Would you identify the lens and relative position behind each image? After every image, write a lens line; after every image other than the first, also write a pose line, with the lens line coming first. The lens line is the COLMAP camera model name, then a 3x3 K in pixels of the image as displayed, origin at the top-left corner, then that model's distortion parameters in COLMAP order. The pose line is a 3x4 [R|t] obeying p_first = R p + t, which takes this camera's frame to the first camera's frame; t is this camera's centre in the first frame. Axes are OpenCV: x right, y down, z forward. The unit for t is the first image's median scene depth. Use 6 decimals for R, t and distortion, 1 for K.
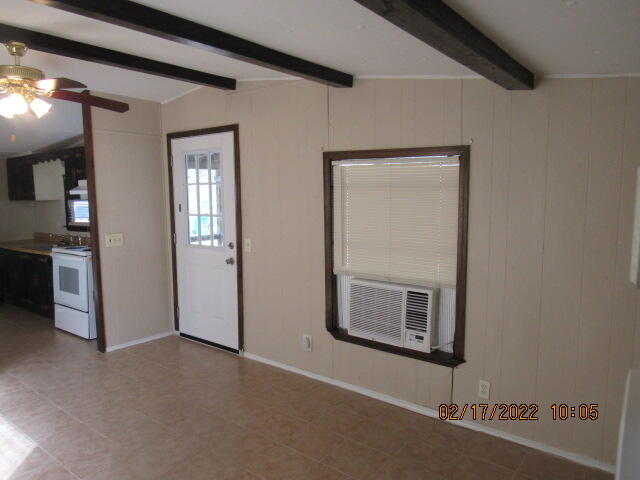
lens RADIAL K [[463.7, 0, 318.1], [0, 463.7, 236.5], [0, 0, 1]] dist [-0.018387, 0.001694]
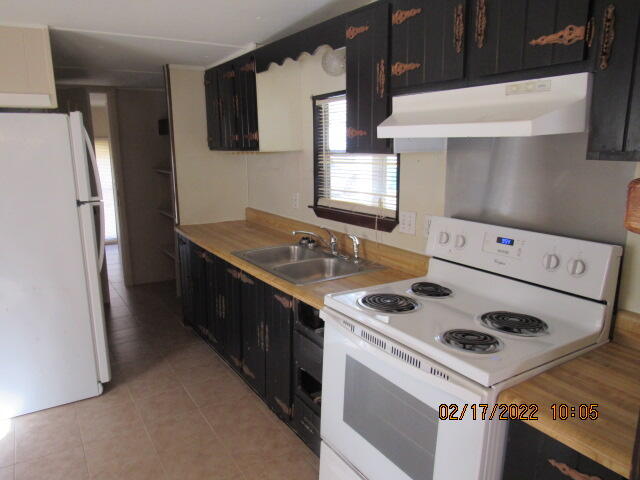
lens RADIAL K [[463.7, 0, 326.2], [0, 463.7, 240.1], [0, 0, 1]] dist [-0.018387, 0.001694]
pose [[0.945192, 0.071090, -0.318682, -0.553272], [-0.033396, 0.991940, 0.122228, -0.069091], [0.324803, -0.104886, 0.939948, 0.799452]]
